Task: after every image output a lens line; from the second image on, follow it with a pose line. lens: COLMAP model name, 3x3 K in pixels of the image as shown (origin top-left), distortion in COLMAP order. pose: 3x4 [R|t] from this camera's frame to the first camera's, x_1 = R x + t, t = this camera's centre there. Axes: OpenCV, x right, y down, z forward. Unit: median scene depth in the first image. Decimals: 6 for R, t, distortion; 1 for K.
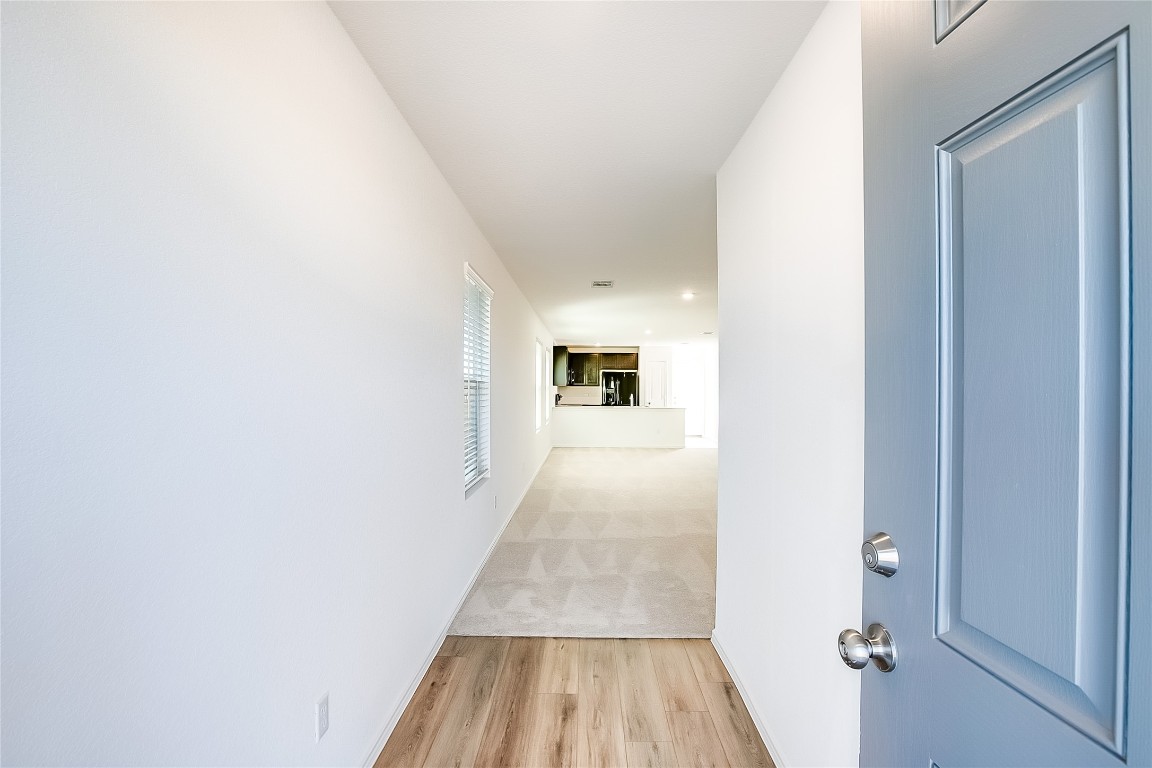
lens RADIAL K [[532.3, 0, 571.5], [0, 532.3, 387.2], [0, 0, 1]] dist [-0.037830, 0.011695]
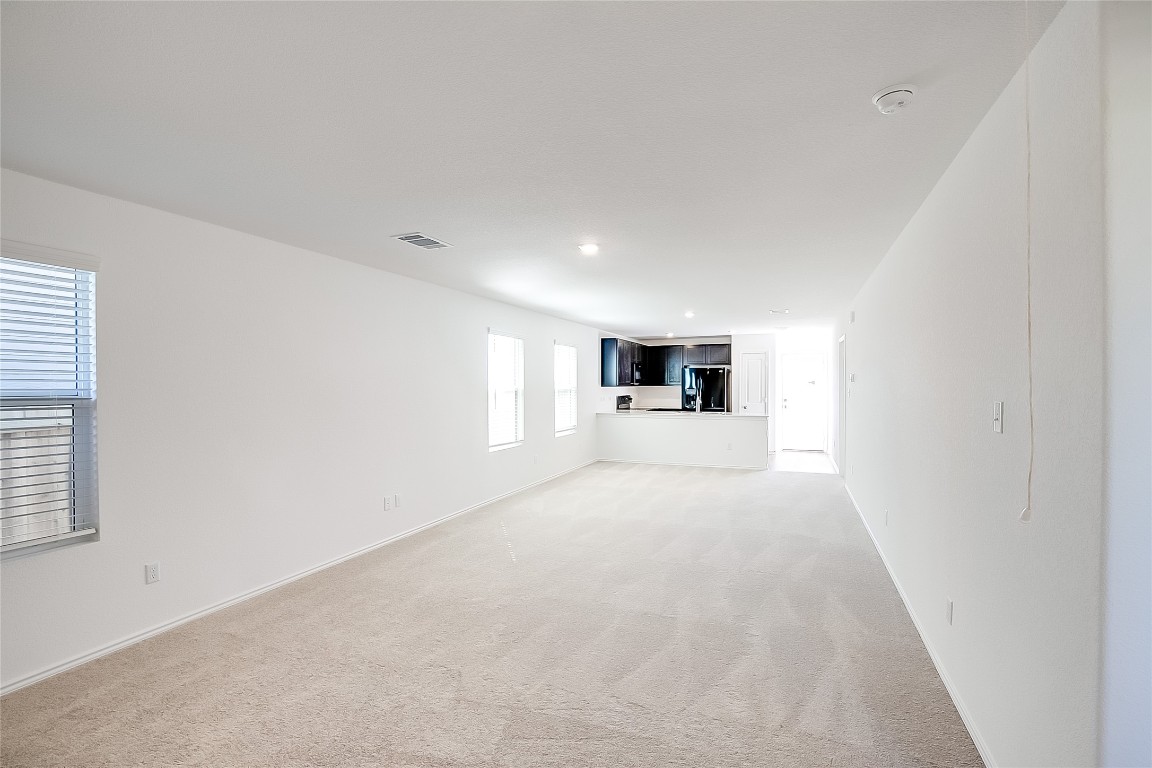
lens RADIAL K [[532.3, 0, 571.5], [0, 532.3, 387.2], [0, 0, 1]] dist [-0.037830, 0.011695]
pose [[0.932914, -0.008557, -0.359998, 0.211137], [0.010945, 0.999930, 0.004596, -0.006477], [0.359934, -0.008228, 0.932942, 0.206200]]
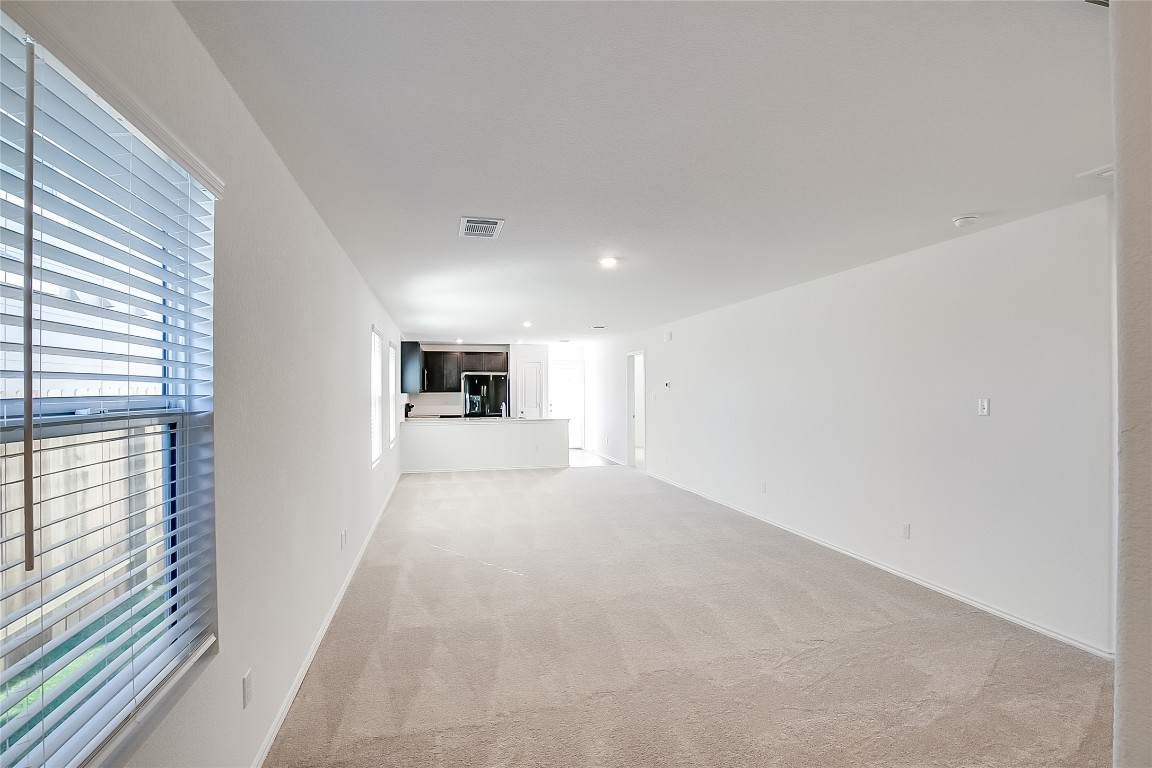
lens RADIAL K [[532.3, 0, 571.5], [0, 532.3, 387.2], [0, 0, 1]] dist [-0.037830, 0.011695]
pose [[0.964040, -0.009606, 0.265582, -0.000871], [0.010371, 0.999945, -0.001479, -0.007814], [-0.265554, 0.004180, 0.964087, 0.189627]]
